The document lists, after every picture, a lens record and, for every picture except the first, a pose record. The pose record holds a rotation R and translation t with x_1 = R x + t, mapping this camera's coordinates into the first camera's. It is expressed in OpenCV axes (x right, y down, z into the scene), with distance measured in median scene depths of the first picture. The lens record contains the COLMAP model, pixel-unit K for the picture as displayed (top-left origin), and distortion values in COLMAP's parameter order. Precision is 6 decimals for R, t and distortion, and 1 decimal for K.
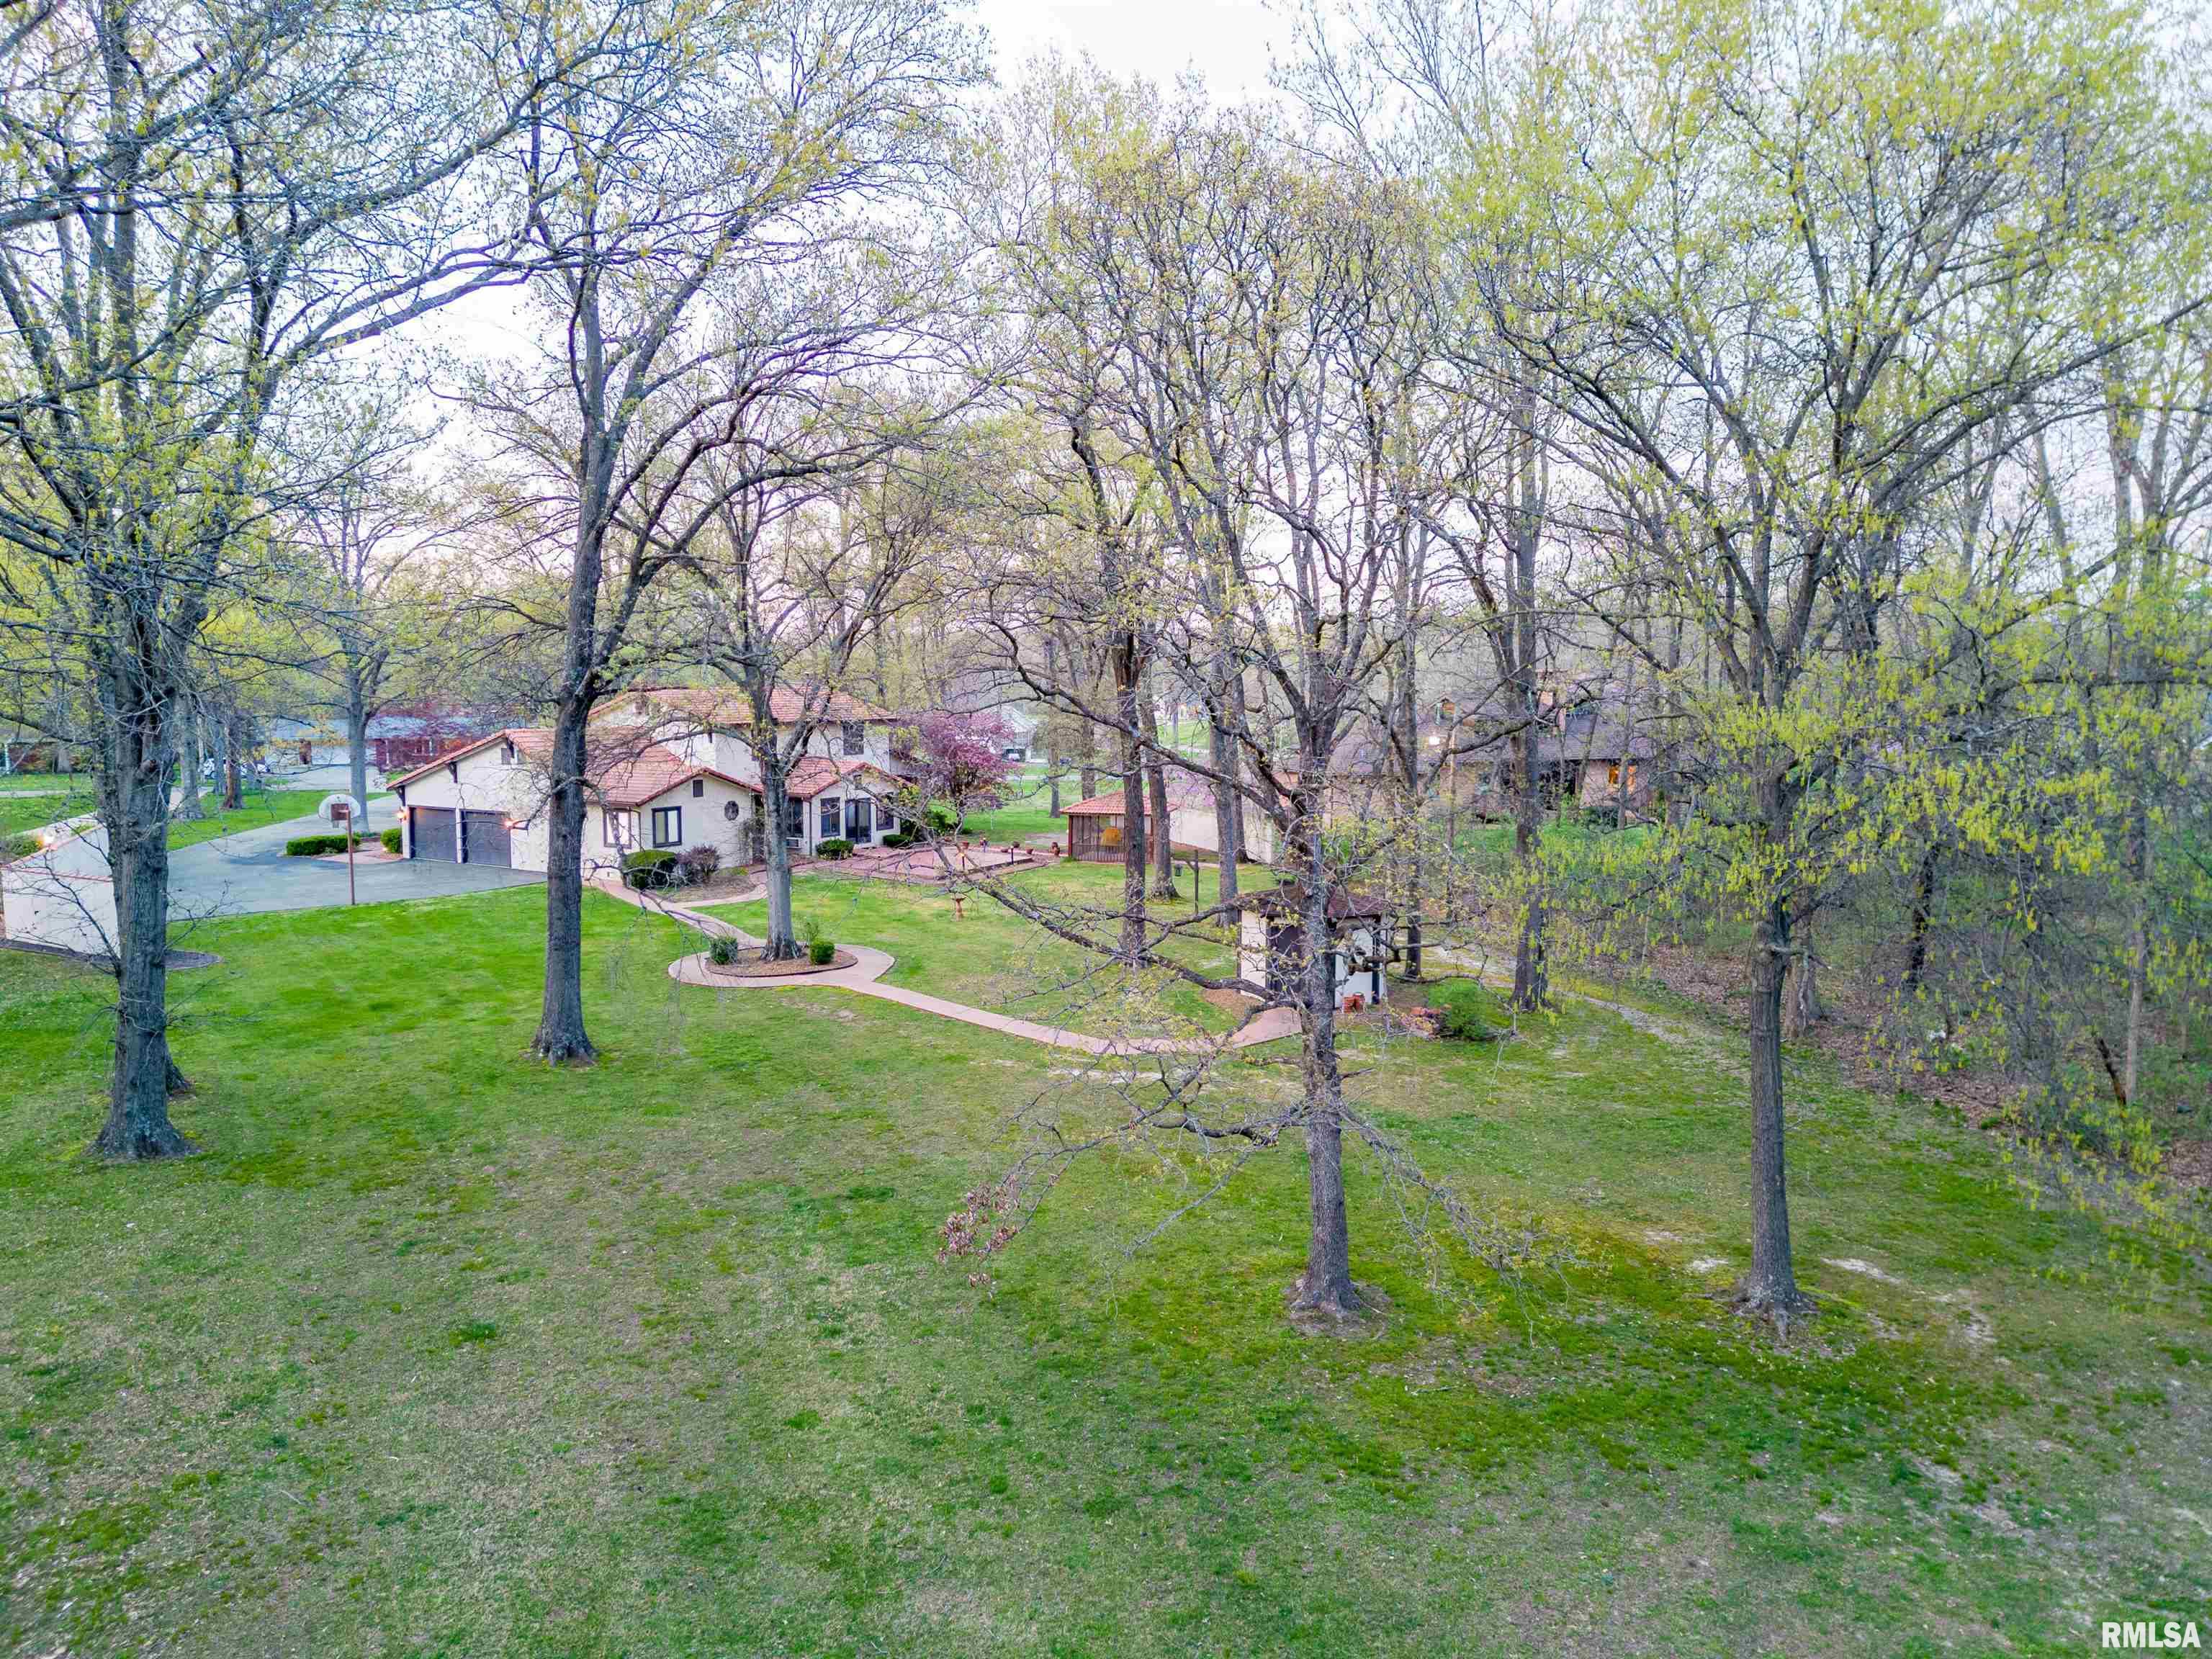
lens RADIAL K [[1539.5, 0, 1106.0], [0, 1539.5, 829.5], [0, 0, 1]] dist [0.083700, -0.081571]
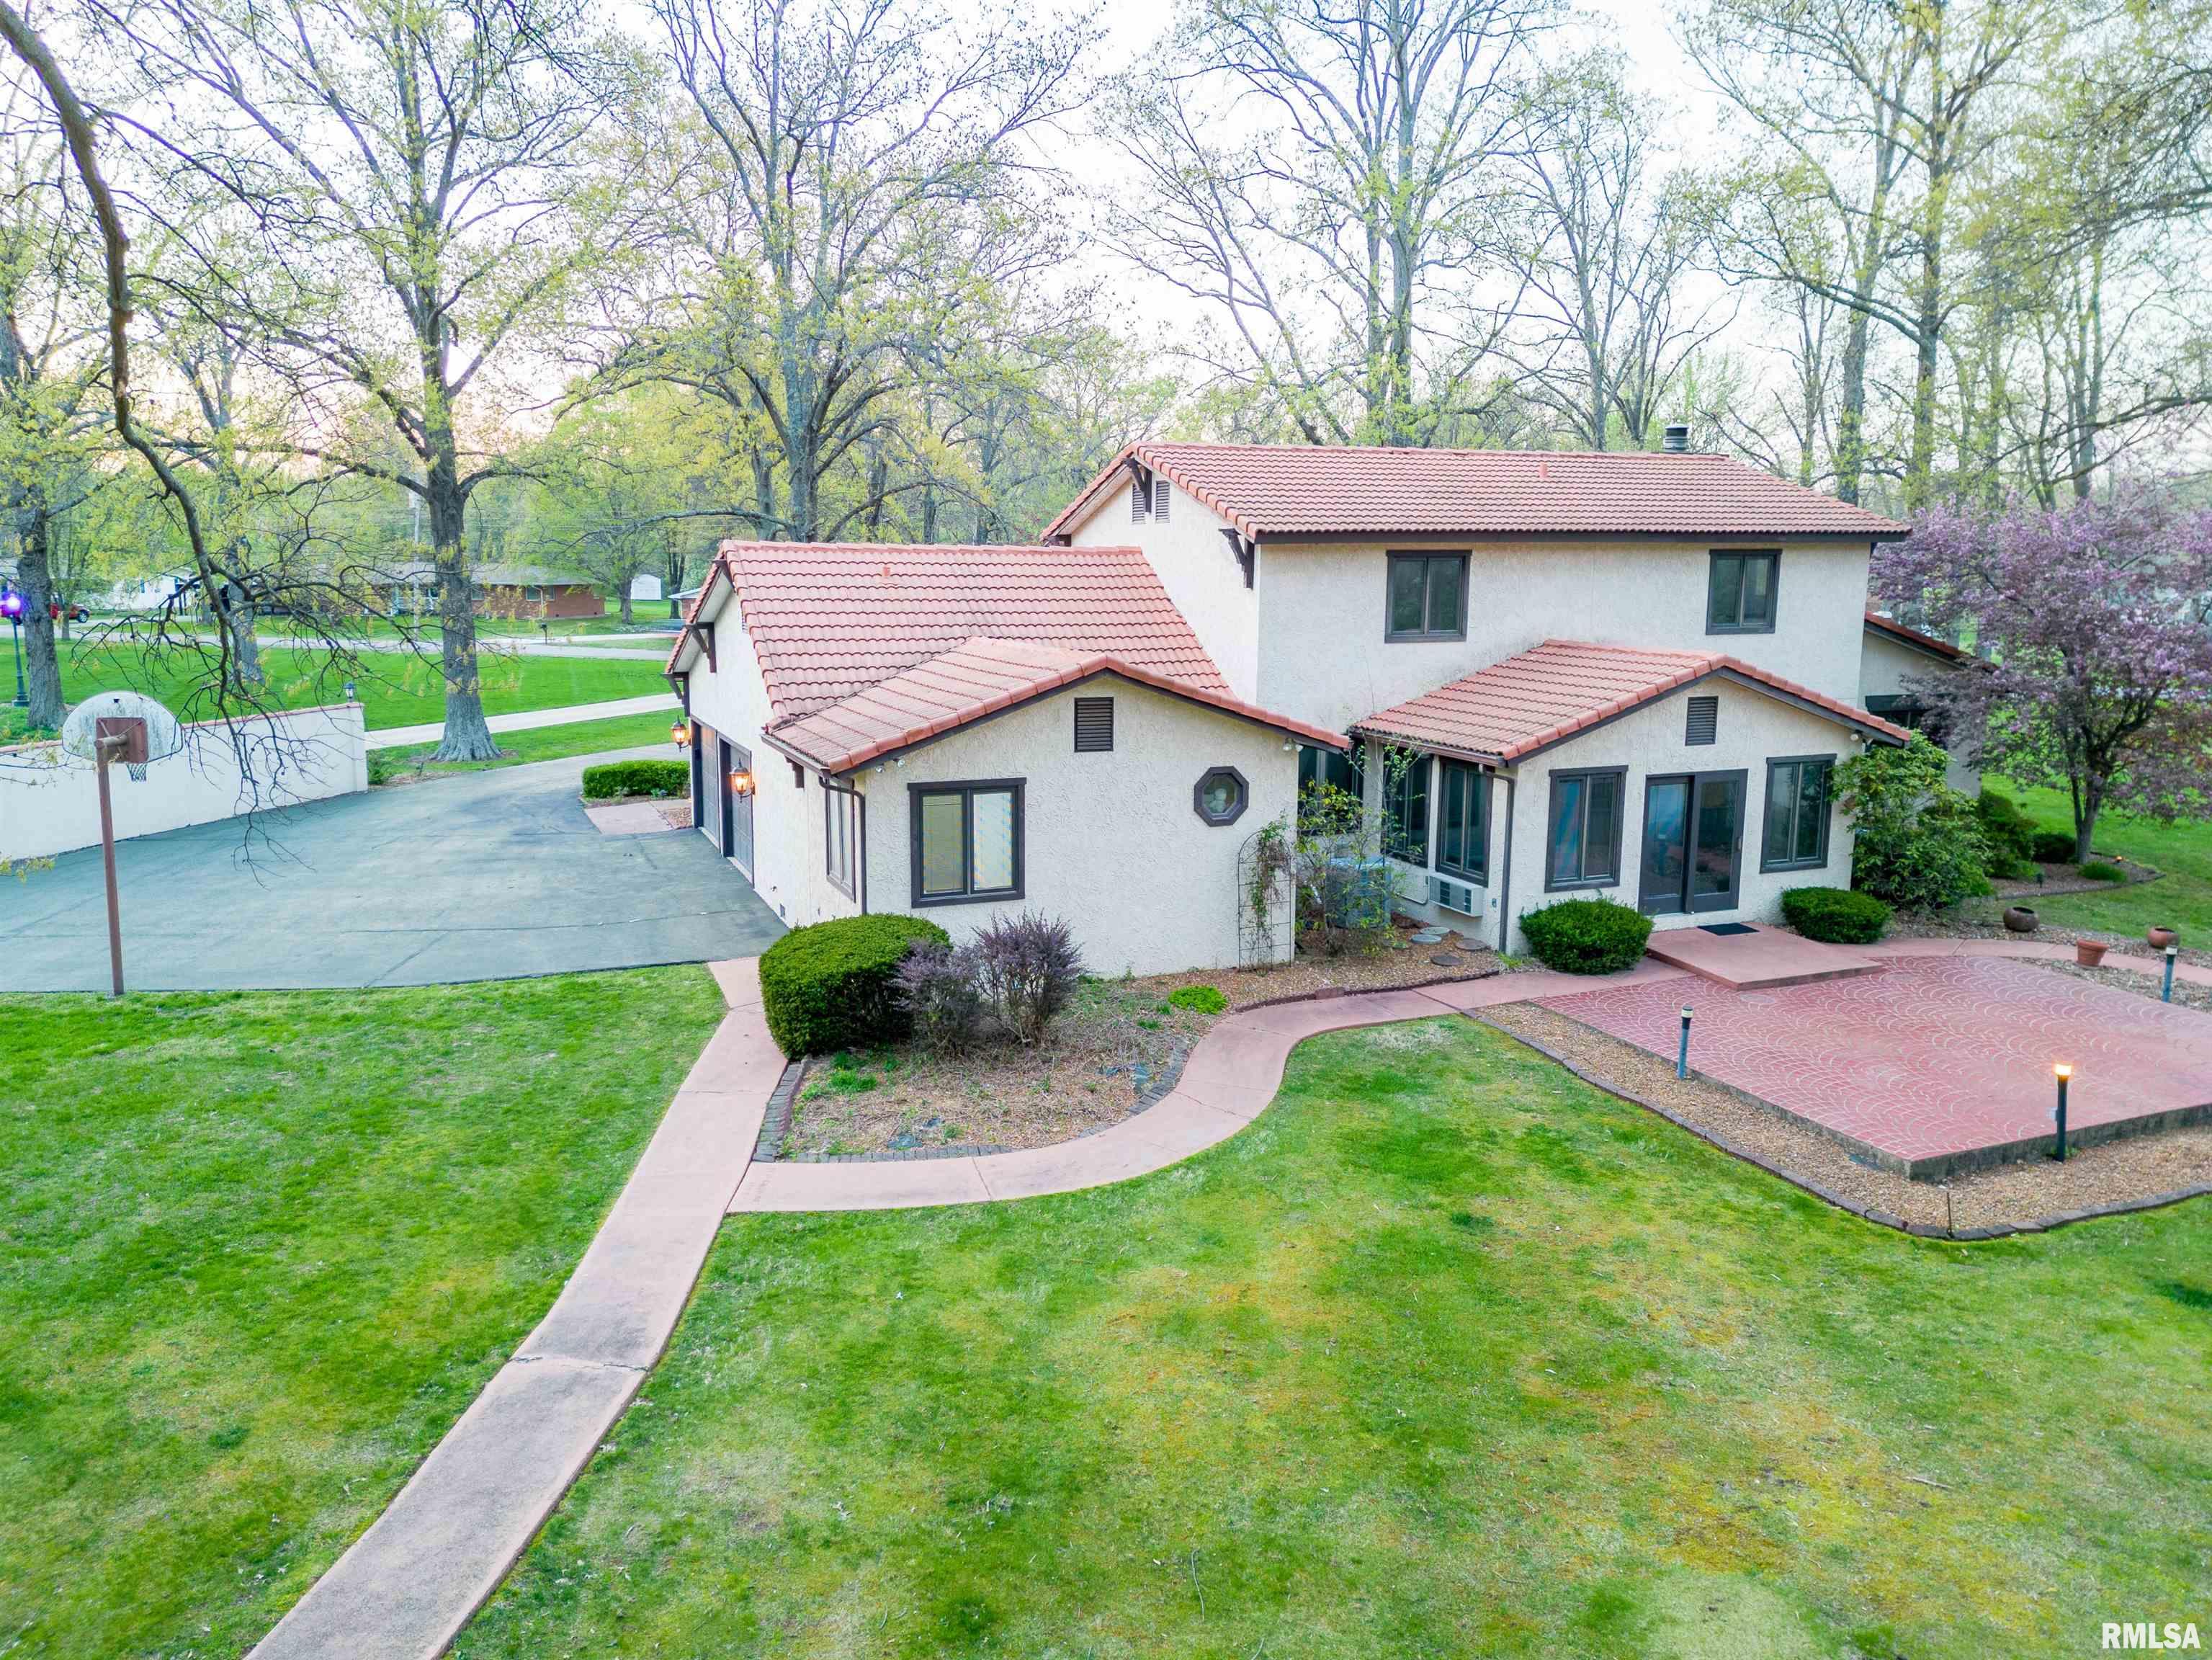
lens RADIAL K [[1573.3, 0, 1076.3], [0, 1573.3, 826.1], [0, 0, 1]] dist [0.094821, -0.102774]
pose [[0.786584, 0.102332, -0.608945, -0.063710], [-0.059275, 0.994131, 0.090496, -0.032684], [0.614632, -0.035087, 0.788033, 0.695764]]
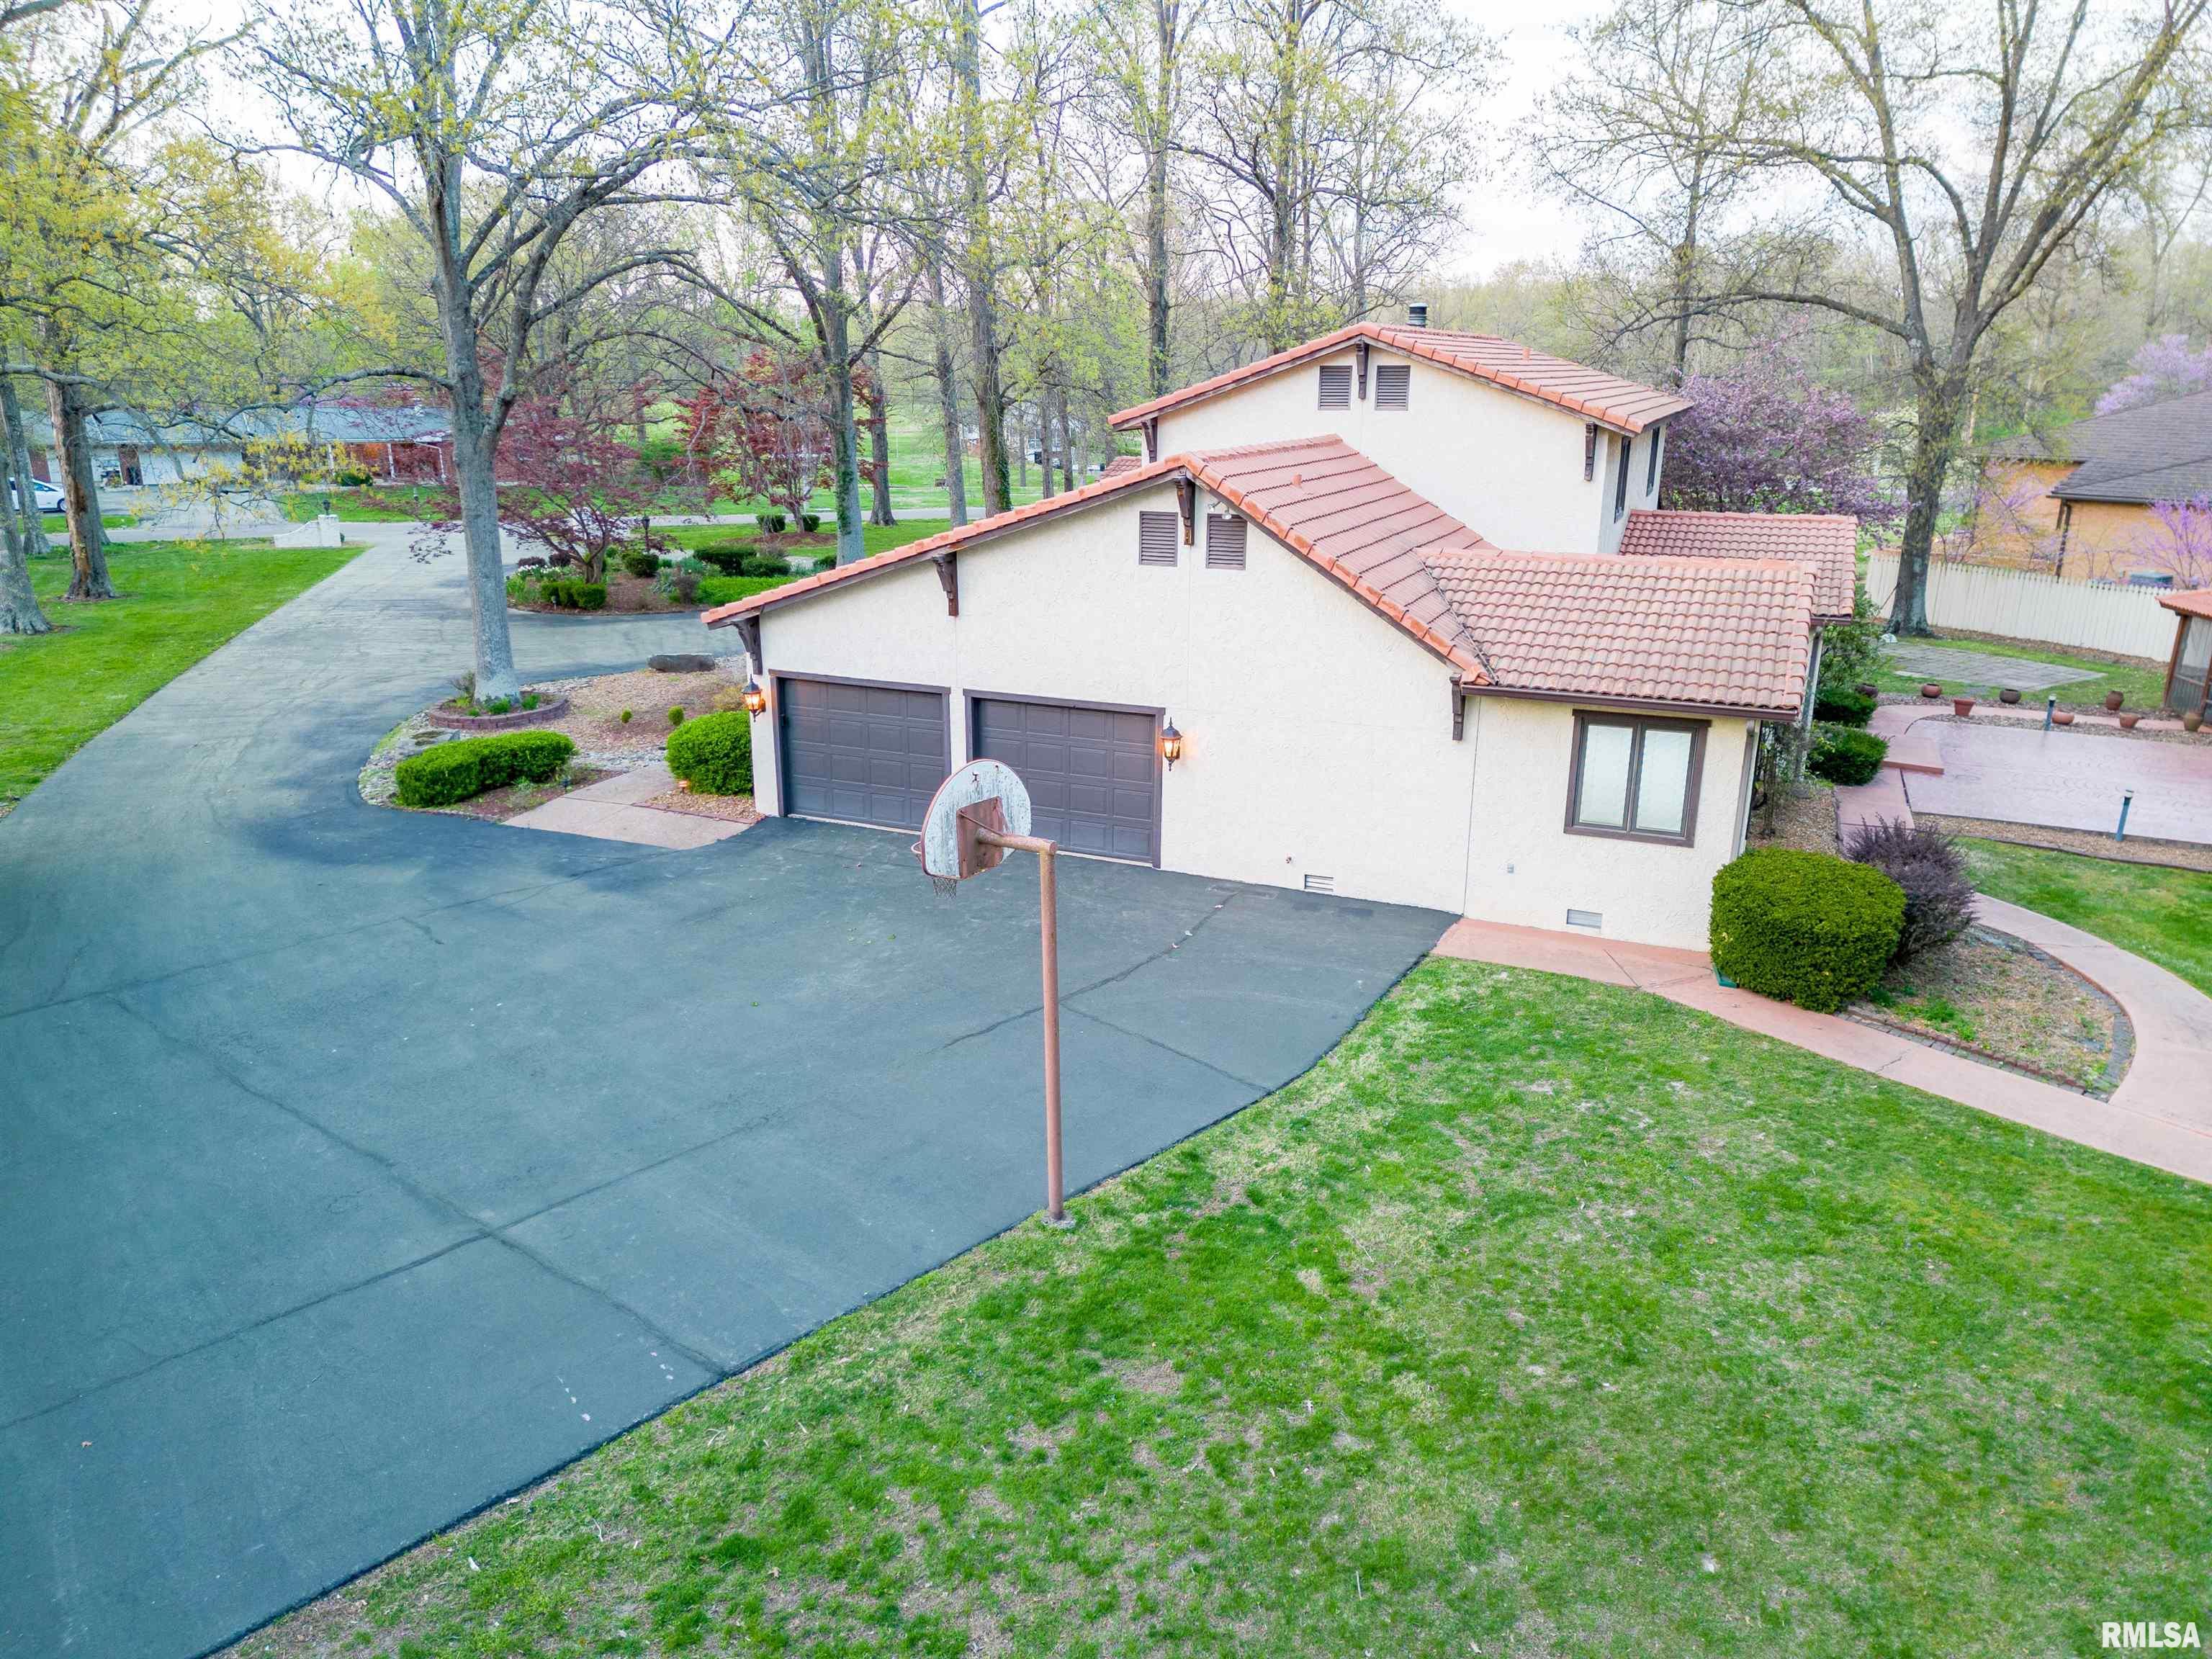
lens RADIAL K [[1539.5, 0, 1106.0], [0, 1539.5, 829.5], [0, 0, 1]] dist [0.083700, -0.081571]
pose [[0.992965, -0.032904, 0.113746, -0.413290], [0.010299, 0.980973, 0.193870, -0.047749], [-0.117961, -0.191335, 0.974411, 0.642437]]
